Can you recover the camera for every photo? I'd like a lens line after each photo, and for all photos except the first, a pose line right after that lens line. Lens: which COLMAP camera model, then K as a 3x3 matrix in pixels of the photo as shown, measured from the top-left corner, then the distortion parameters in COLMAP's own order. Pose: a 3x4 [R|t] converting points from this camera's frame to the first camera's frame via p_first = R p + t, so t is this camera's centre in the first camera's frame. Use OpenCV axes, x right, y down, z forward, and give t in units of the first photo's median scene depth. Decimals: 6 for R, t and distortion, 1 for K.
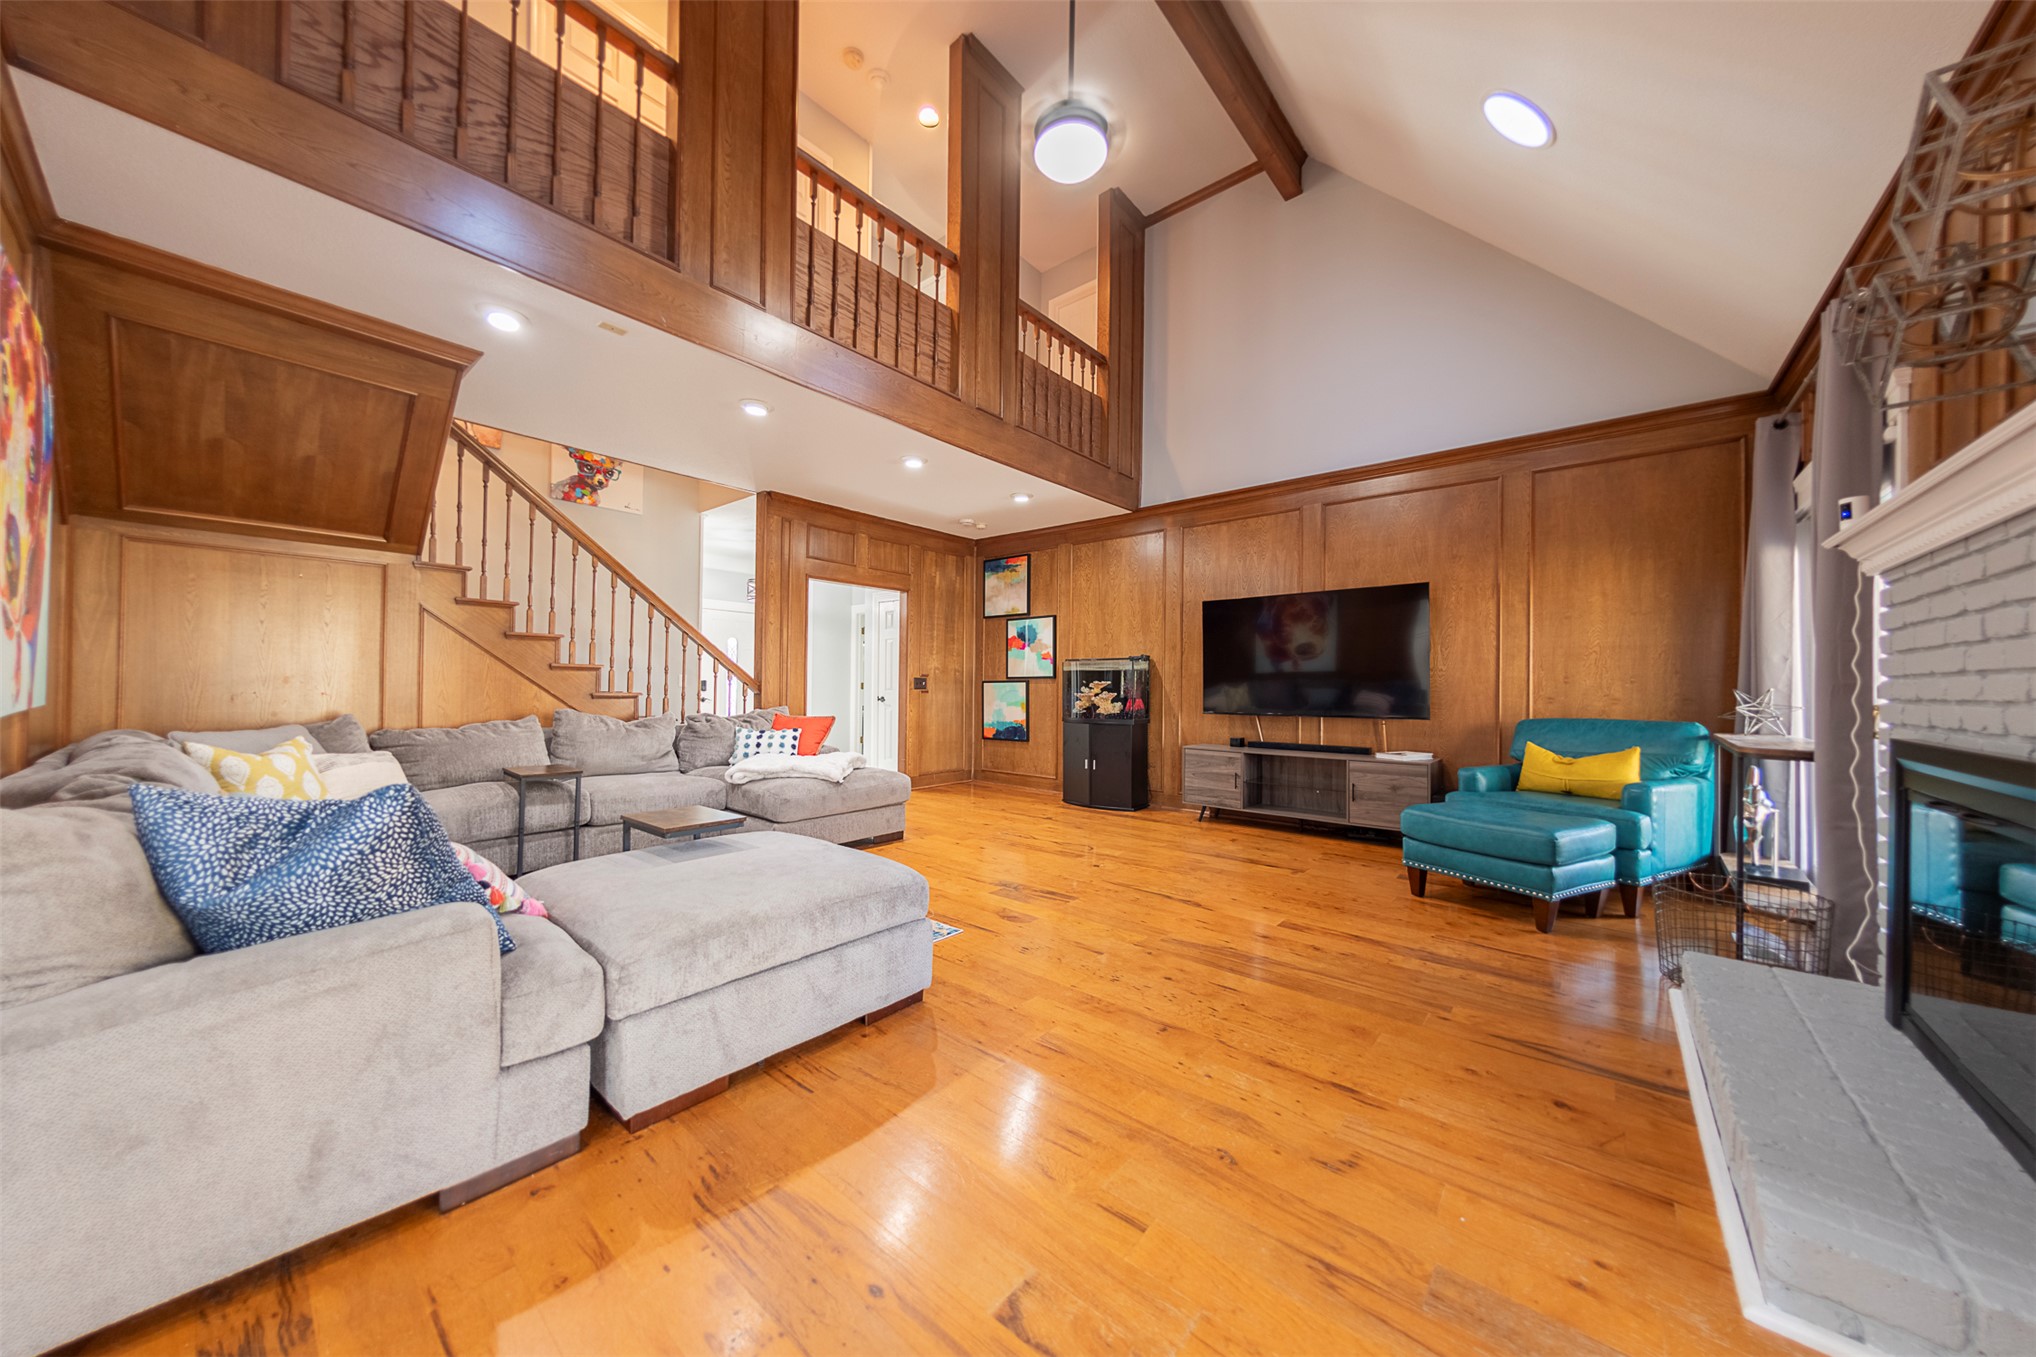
lens RADIAL K [[680.4, 0, 1019.3], [0, 680.4, 685.7], [0, 0, 1]] dist [0.005012, -0.000042]
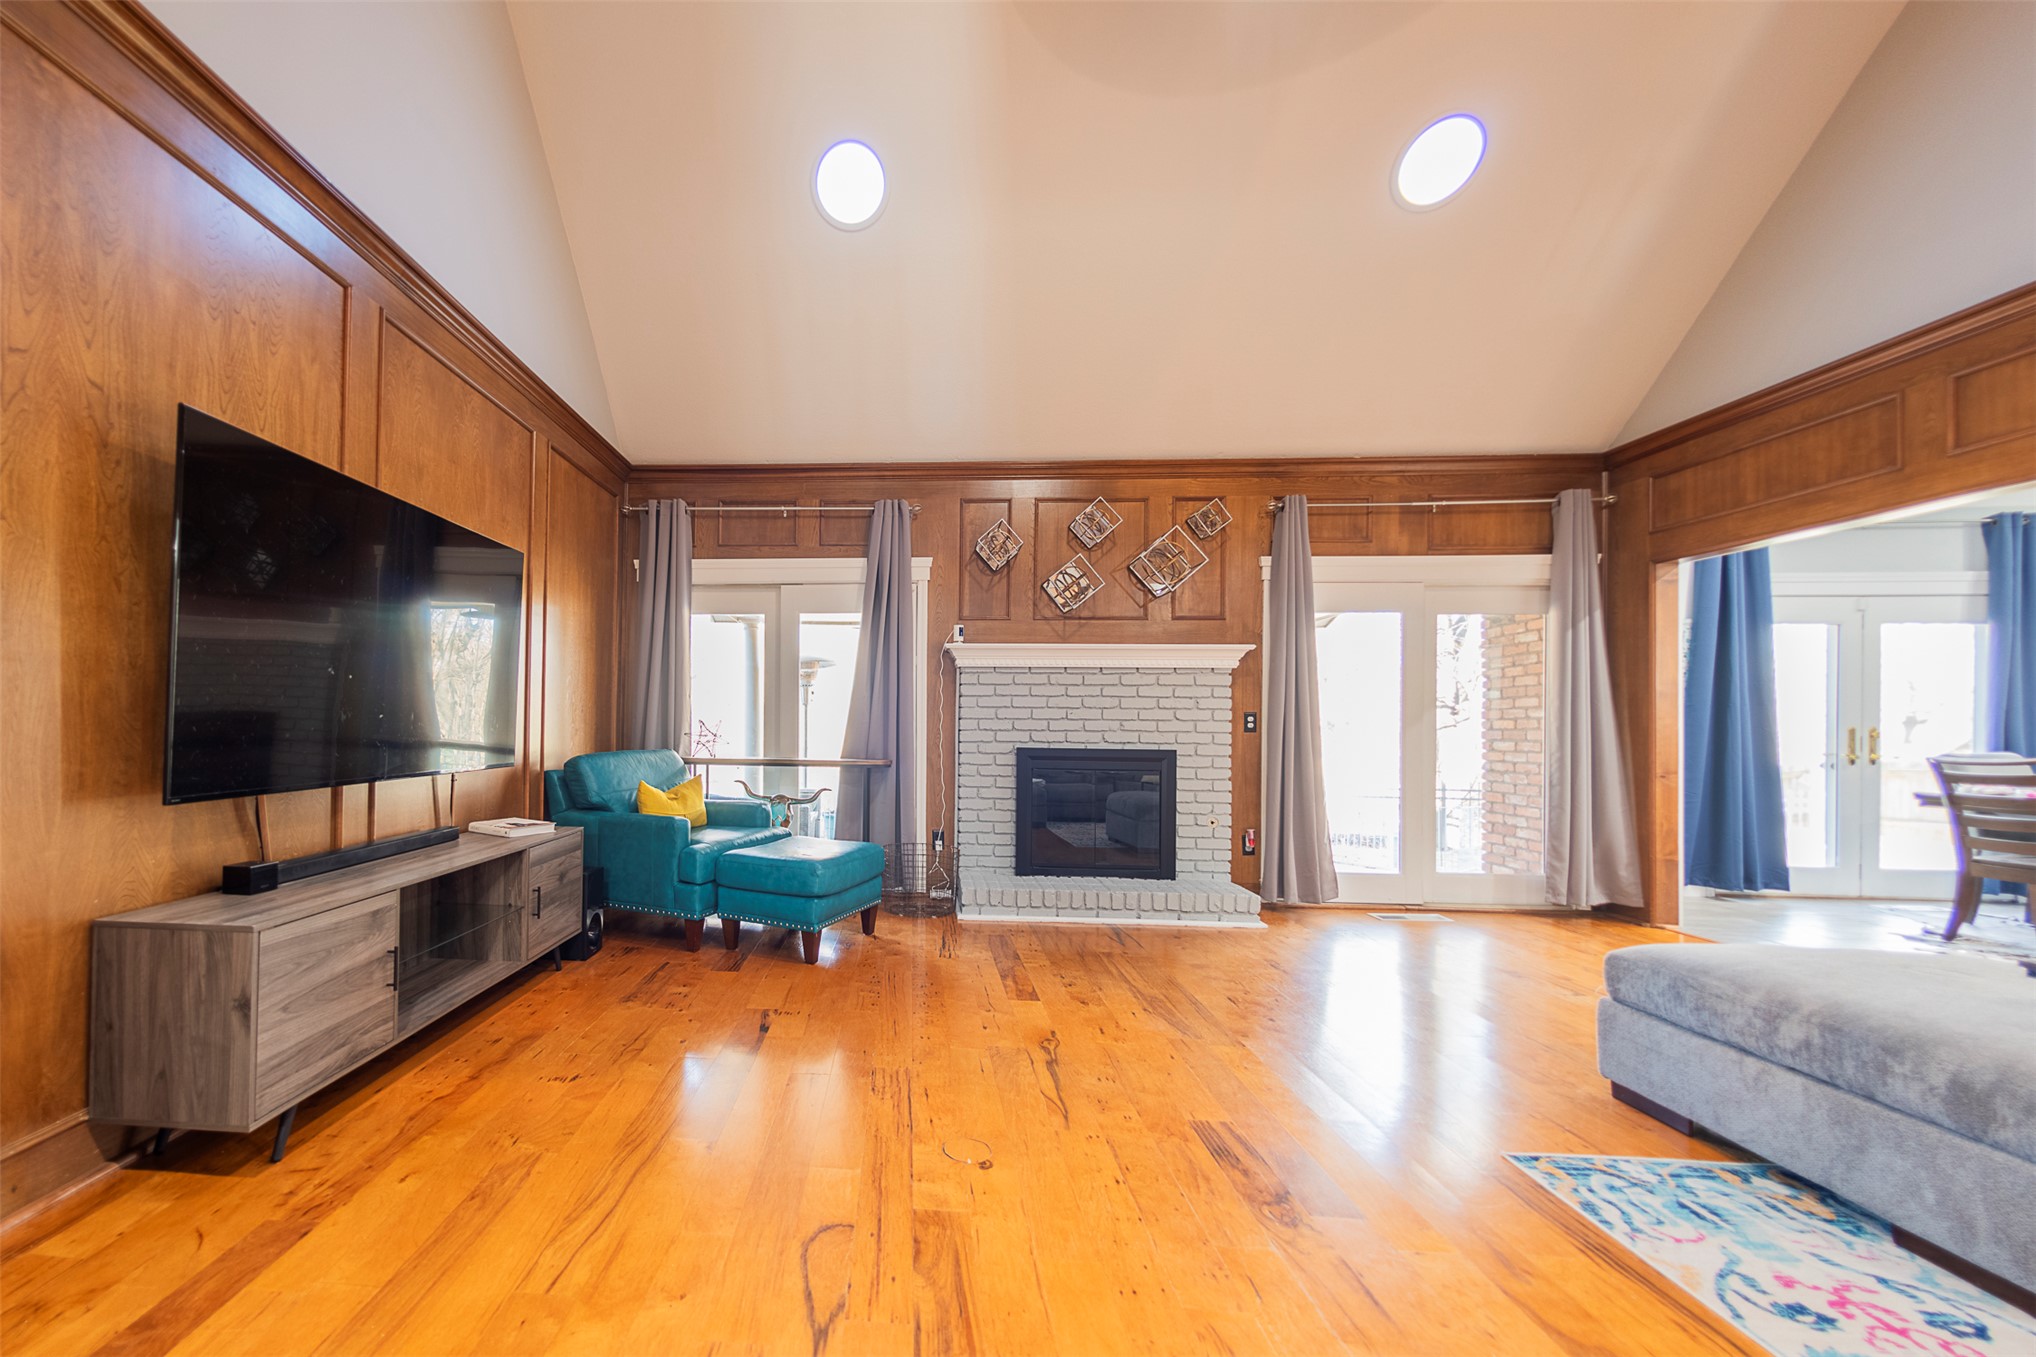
lens RADIAL K [[791.7, 0, 855.8], [0, 791.7, 721.0], [0, 0, 1]] dist [0.001374, 0.000146]
pose [[-0.590447, -0.011617, 0.806993, -0.126672], [-0.021928, 0.999758, -0.001652, 0.001510], [-0.806779, -0.018671, -0.590559, 0.781821]]
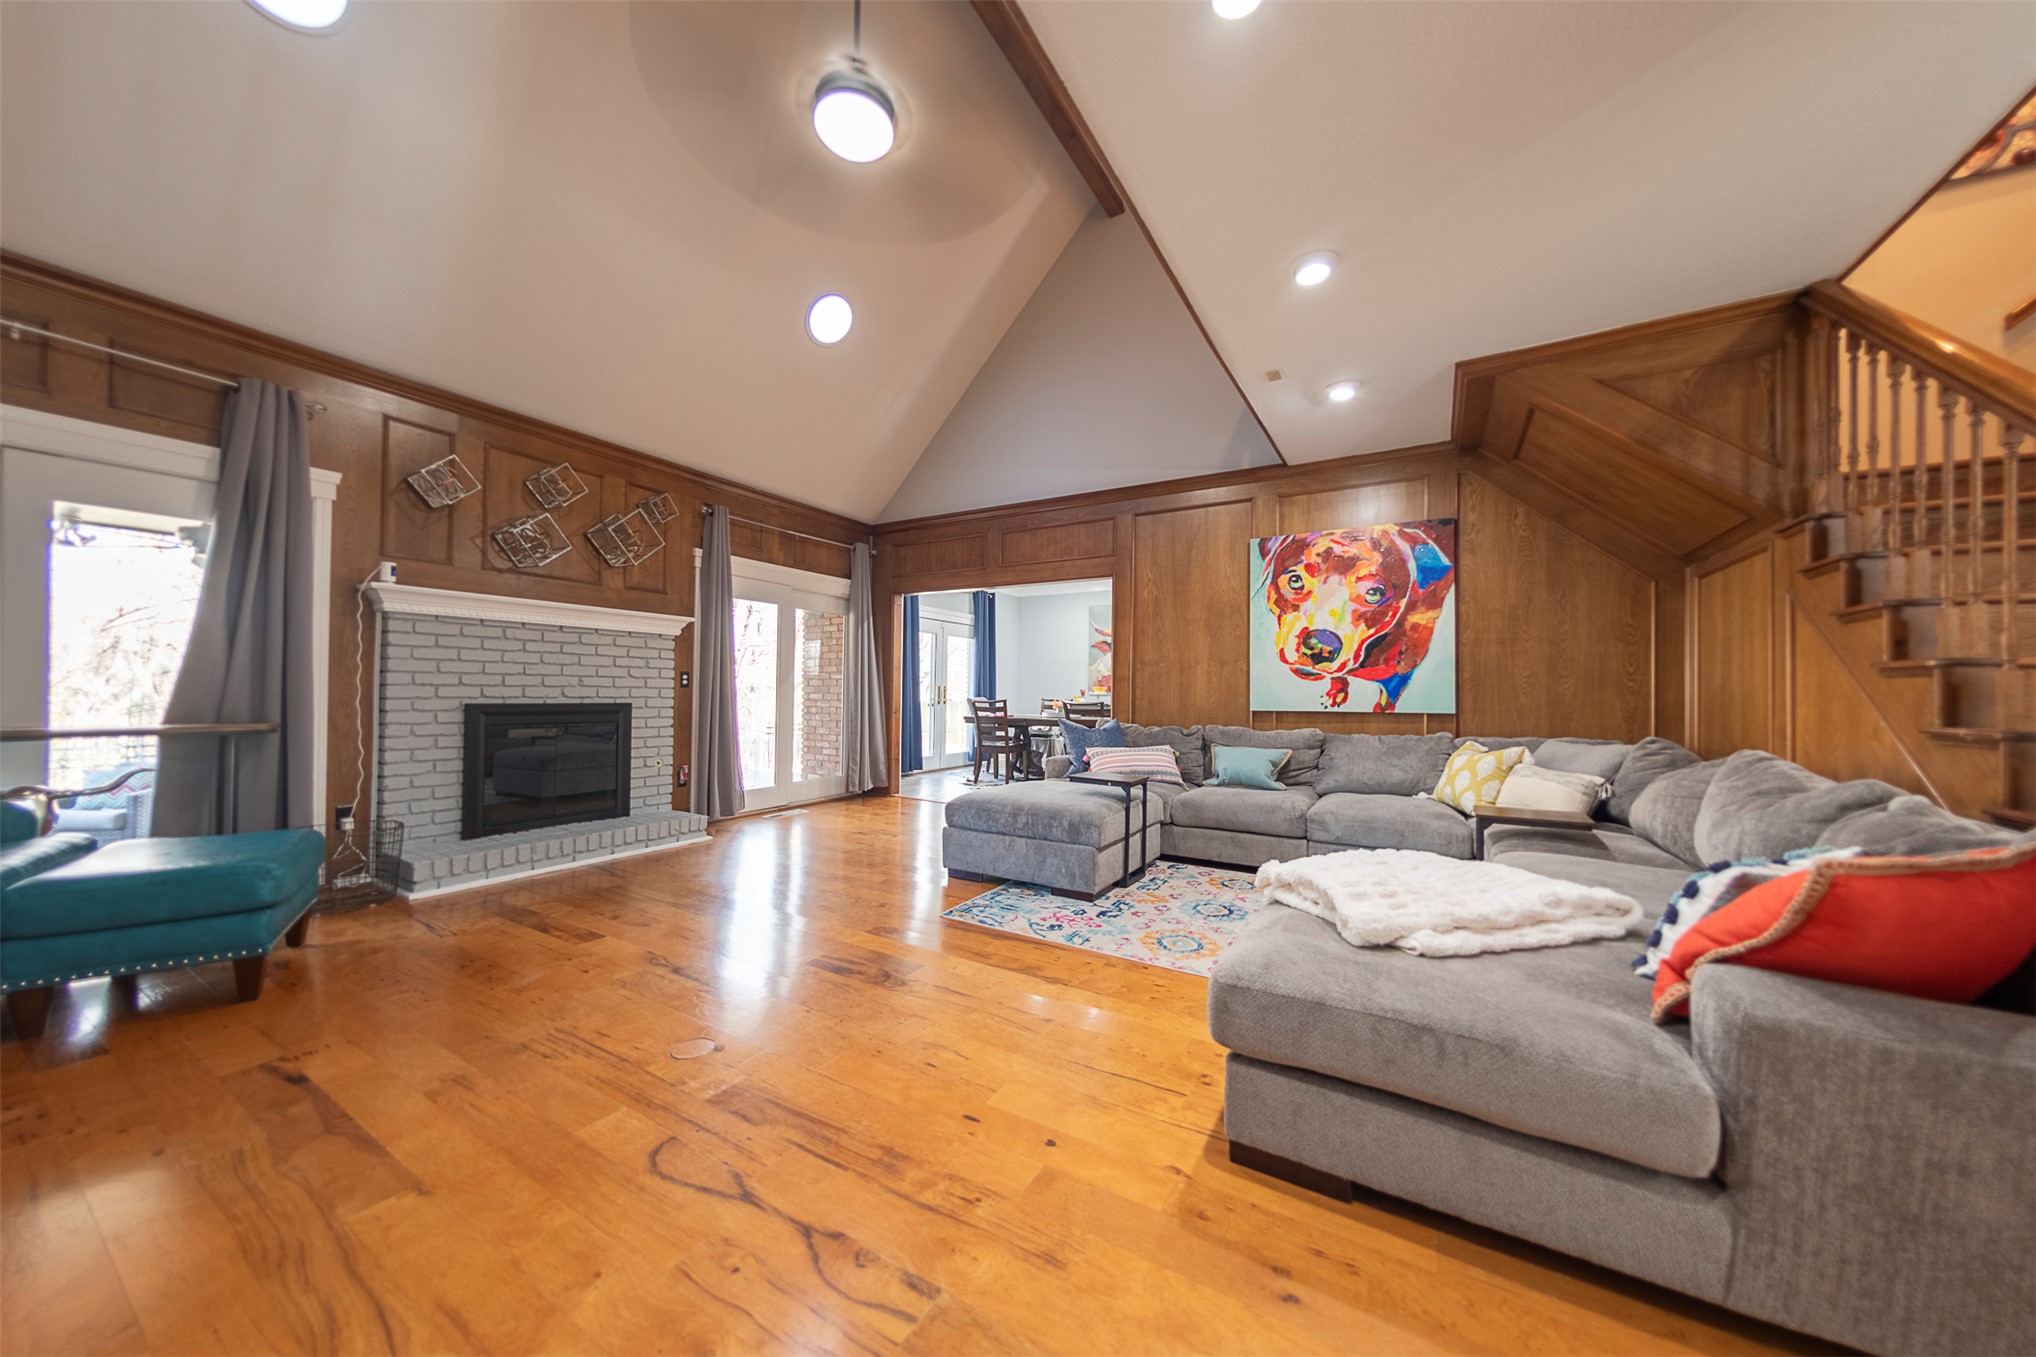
lens RADIAL K [[680.4, 0, 1019.3], [0, 680.4, 685.7], [0, 0, 1]] dist [0.005012, -0.000042]
pose [[-0.984697, -0.026513, -0.172245, -0.005279], [-0.023974, 0.999571, -0.016807, 0.004109], [0.172617, -0.012420, -0.984911, 0.884160]]
